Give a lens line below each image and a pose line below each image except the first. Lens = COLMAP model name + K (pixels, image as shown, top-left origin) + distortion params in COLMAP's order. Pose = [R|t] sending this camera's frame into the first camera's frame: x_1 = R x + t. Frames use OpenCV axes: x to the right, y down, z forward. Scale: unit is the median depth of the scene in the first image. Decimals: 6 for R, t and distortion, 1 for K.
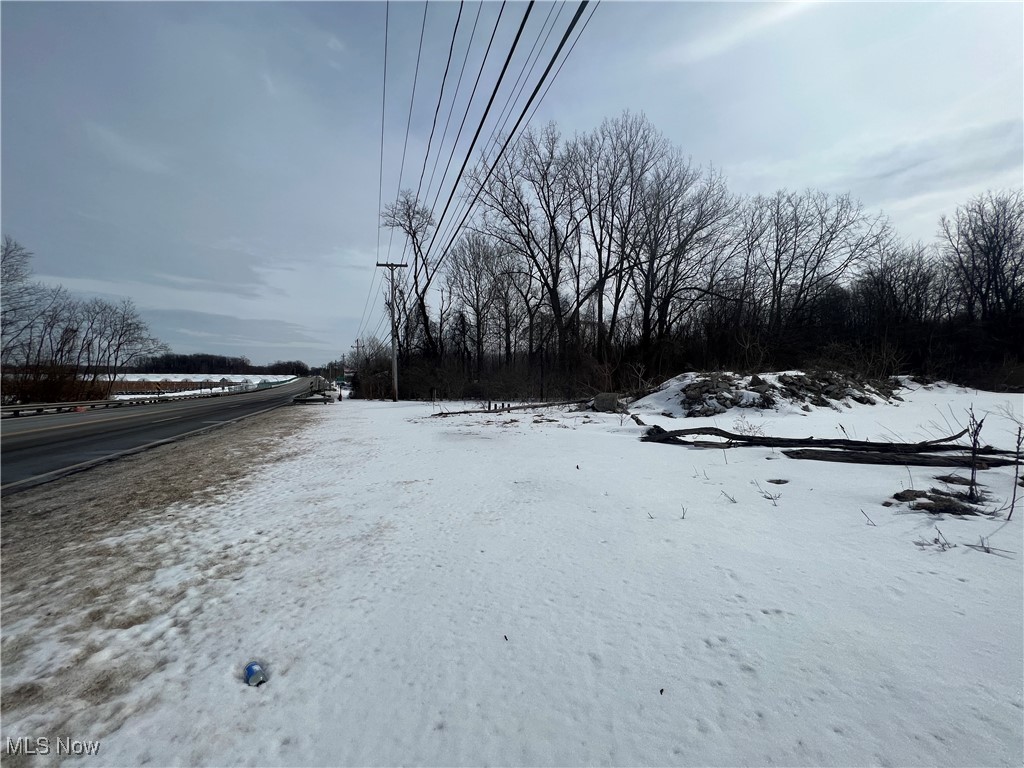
lens RADIAL K [[409.0, 0, 510.4], [0, 409.0, 382.0], [0, 0, 1]] dist [-0.002502, 0.000505]
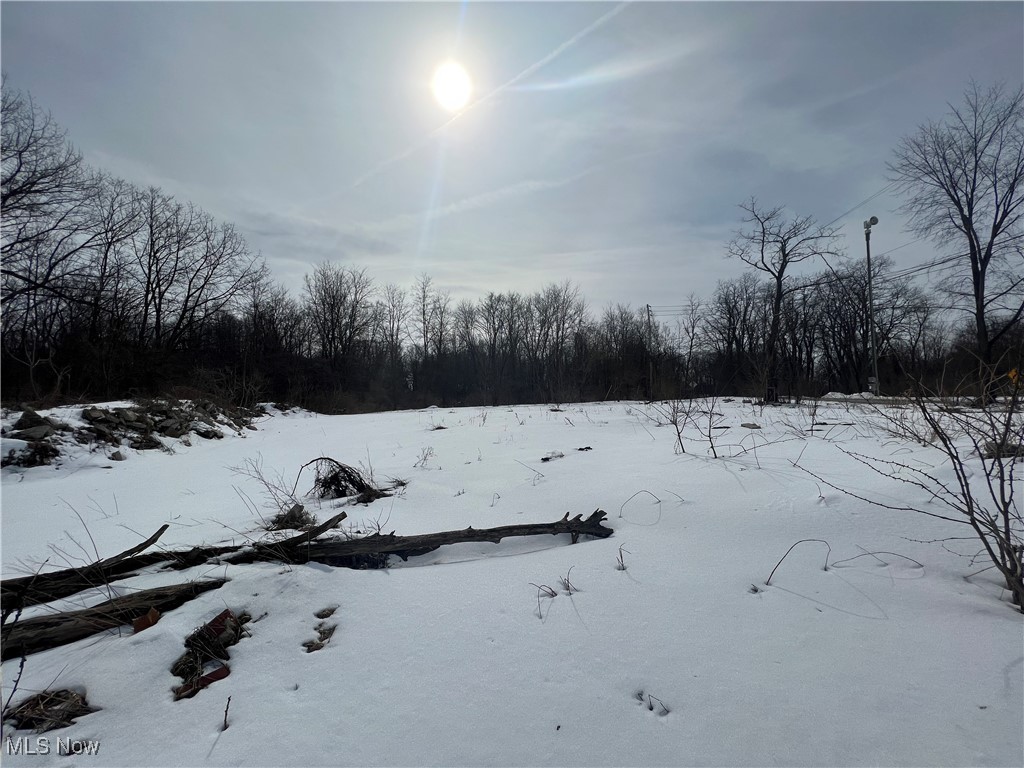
lens RADIAL K [[409.0, 0, 510.4], [0, 409.0, 382.0], [0, 0, 1]] dist [-0.002502, 0.000505]
pose [[0.303970, 0.032526, 0.952126, 0.220709], [0.025399, 0.998785, -0.042229, -0.014441], [-0.952343, 0.037020, 0.302774, 0.112578]]
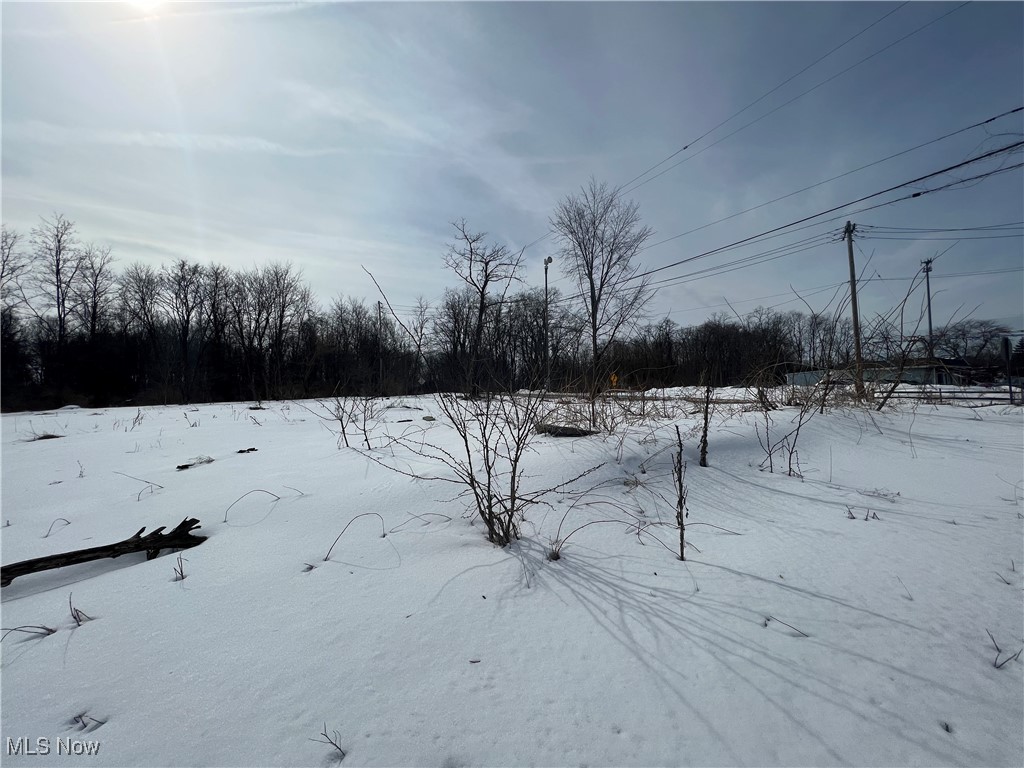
lens RADIAL K [[409.0, 0, 510.4], [0, 409.0, 382.0], [0, 0, 1]] dist [-0.002502, 0.000505]
pose [[-0.302917, 0.023042, 0.952738, 0.208588], [0.023757, 0.999580, -0.016622, -0.012801], [-0.952721, 0.017599, -0.303337, 0.042250]]
